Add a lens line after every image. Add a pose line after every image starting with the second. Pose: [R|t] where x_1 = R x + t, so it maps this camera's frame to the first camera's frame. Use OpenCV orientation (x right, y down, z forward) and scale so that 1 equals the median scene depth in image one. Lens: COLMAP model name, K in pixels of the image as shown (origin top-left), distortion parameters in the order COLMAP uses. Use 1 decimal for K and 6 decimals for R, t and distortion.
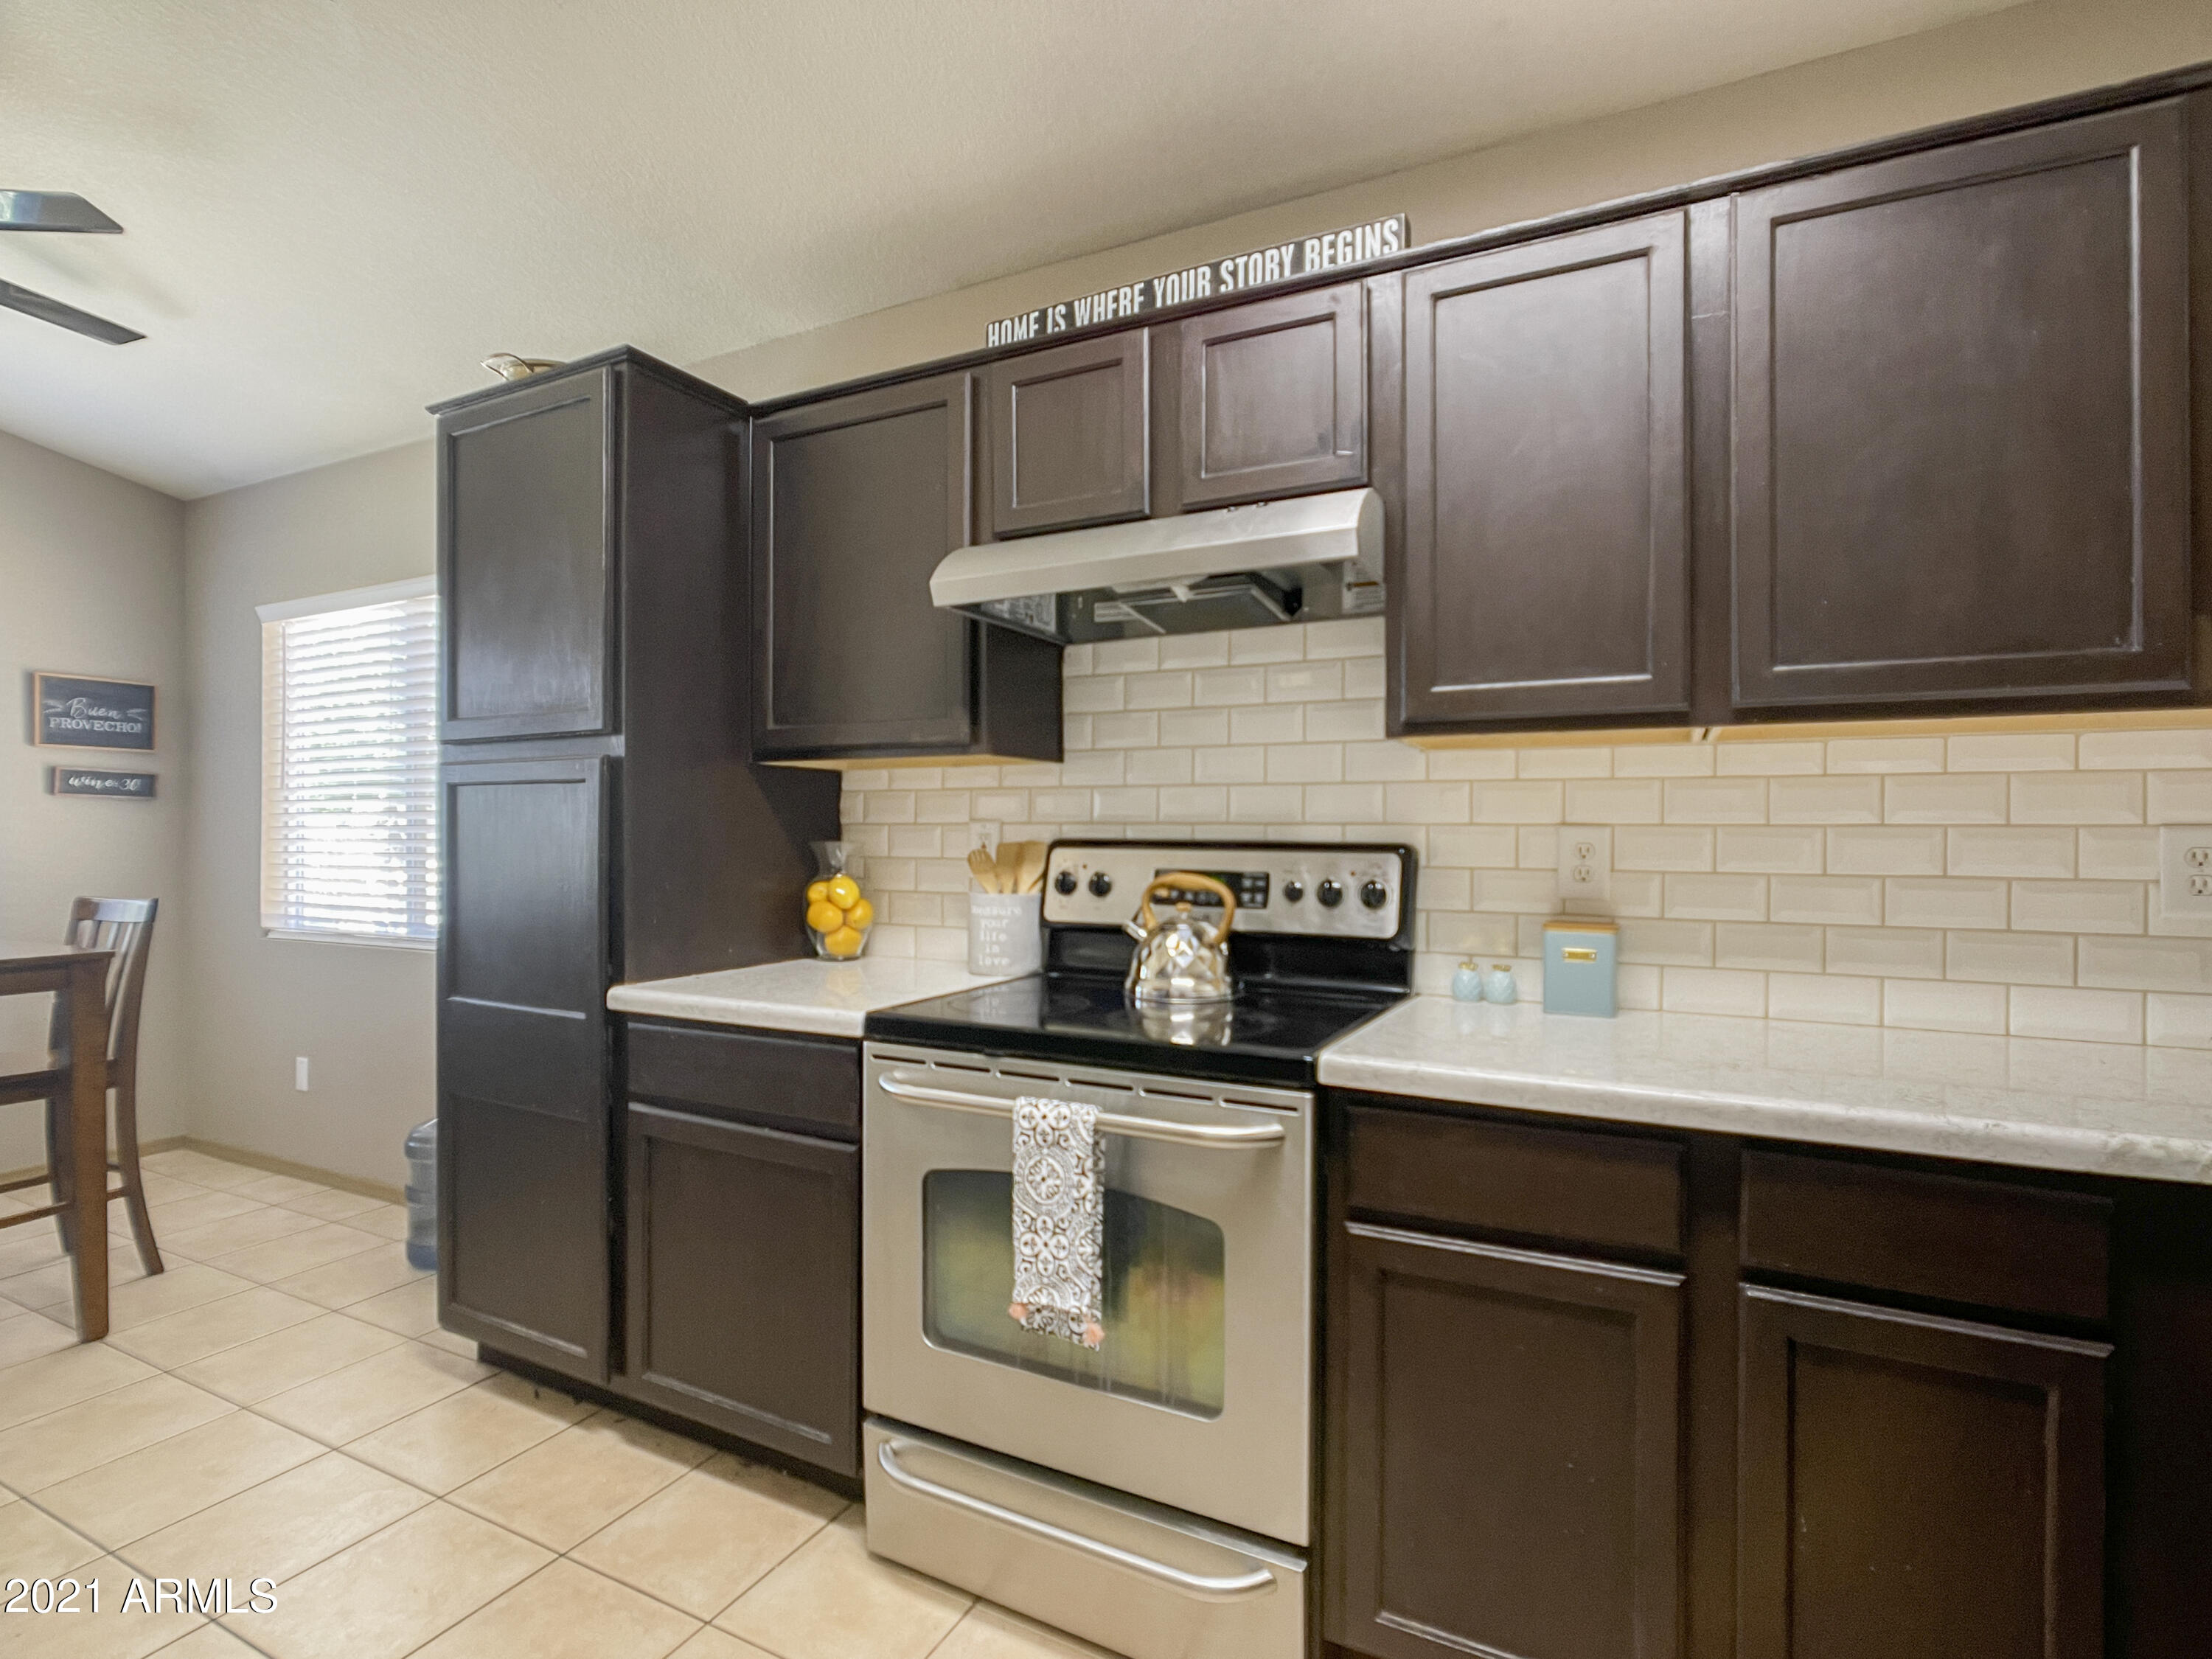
lens RADIAL K [[1083.3, 0, 1131.2], [0, 1083.3, 846.9], [0, 0, 1]] dist [0.001281, 0.001145]
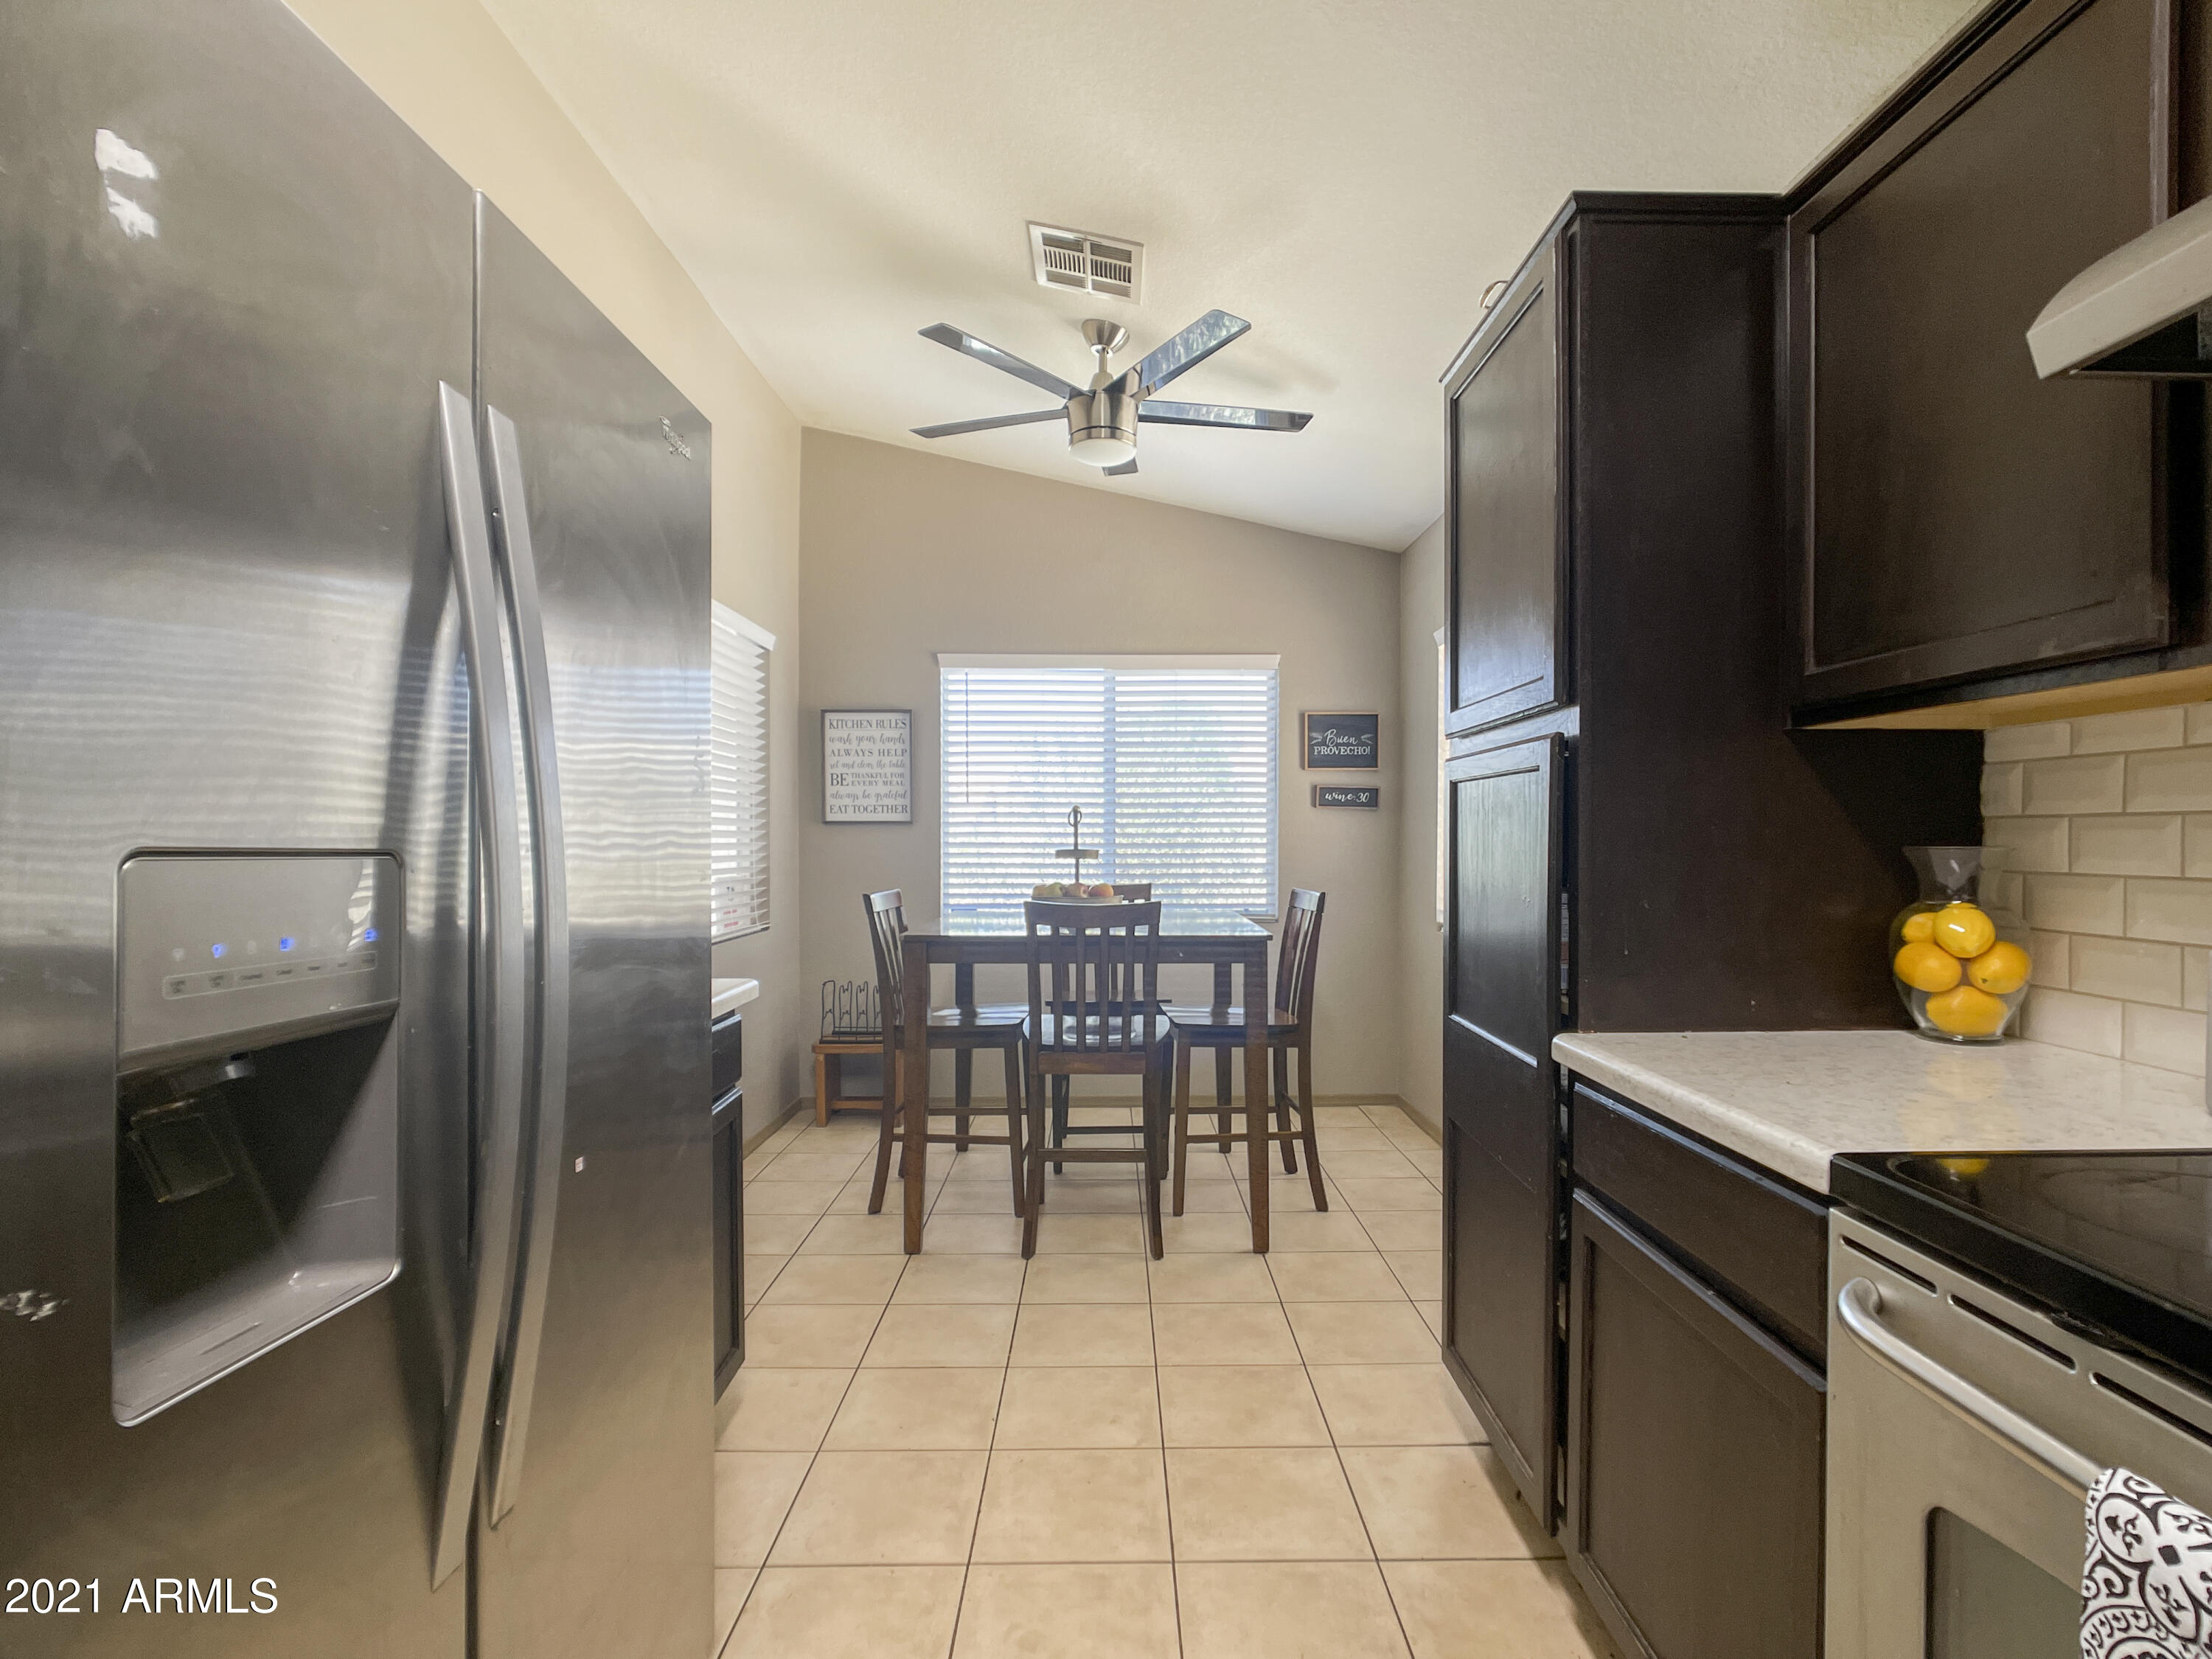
lens RADIAL K [[1083.3, 0, 1131.2], [0, 1083.3, 846.9], [0, 0, 1]] dist [0.001281, 0.001145]
pose [[0.455893, 0.004240, -0.890025, 0.061569], [-0.006425, 0.999978, 0.001472, -0.002449], [0.890011, 0.005048, 0.455910, 0.310953]]
